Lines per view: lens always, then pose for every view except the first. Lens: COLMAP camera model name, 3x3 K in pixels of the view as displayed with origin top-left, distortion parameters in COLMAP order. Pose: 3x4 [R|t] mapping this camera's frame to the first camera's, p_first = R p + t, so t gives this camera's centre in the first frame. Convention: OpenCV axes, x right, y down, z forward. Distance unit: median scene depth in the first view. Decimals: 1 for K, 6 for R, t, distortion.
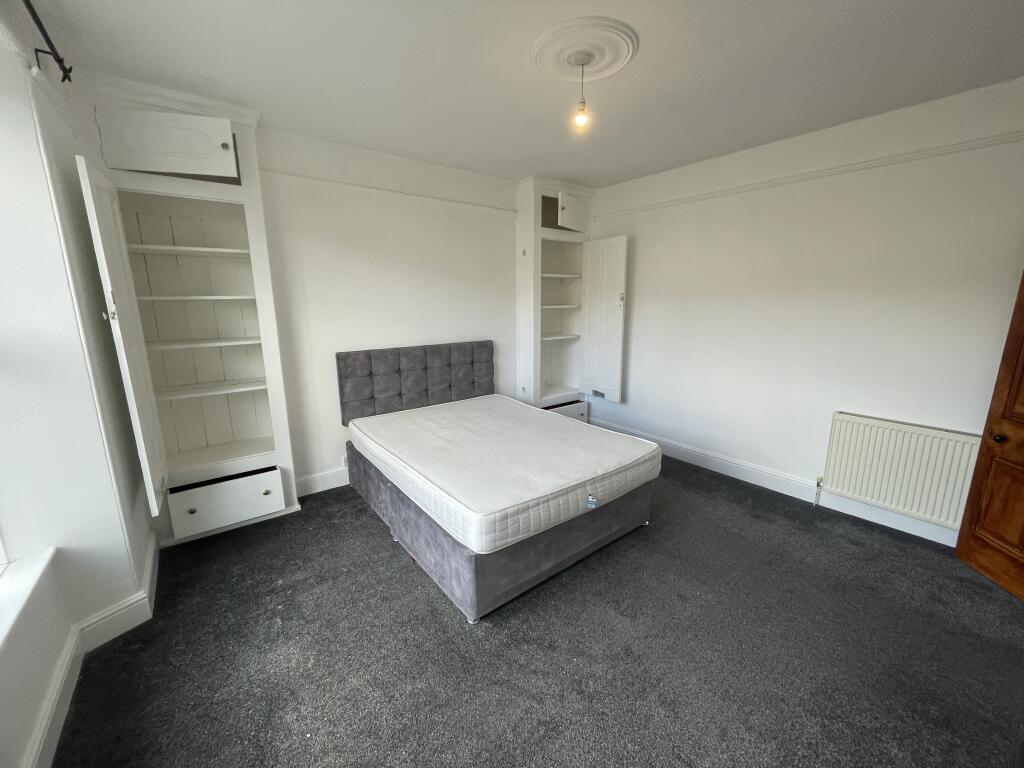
lens RADIAL K [[412.9, 0, 514.3], [0, 412.9, 381.3], [0, 0, 1]] dist [0.001070, 0.000081]
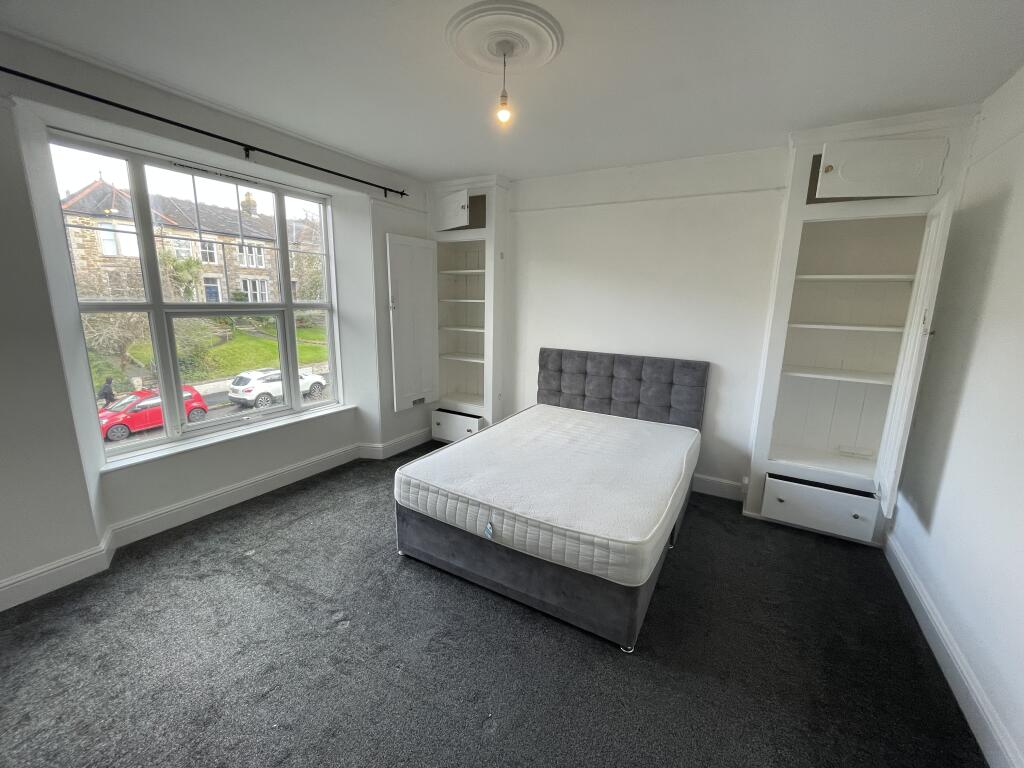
lens RADIAL K [[412.9, 0, 514.2], [0, 412.9, 382.5], [0, 0, 1]] dist [0.001070, 0.000081]
pose [[0.373168, 0.196600, -0.906694, 0.628584], [-0.208775, 0.970019, 0.124406, -0.097201], [0.903968, 0.142871, 0.403025, 0.412461]]
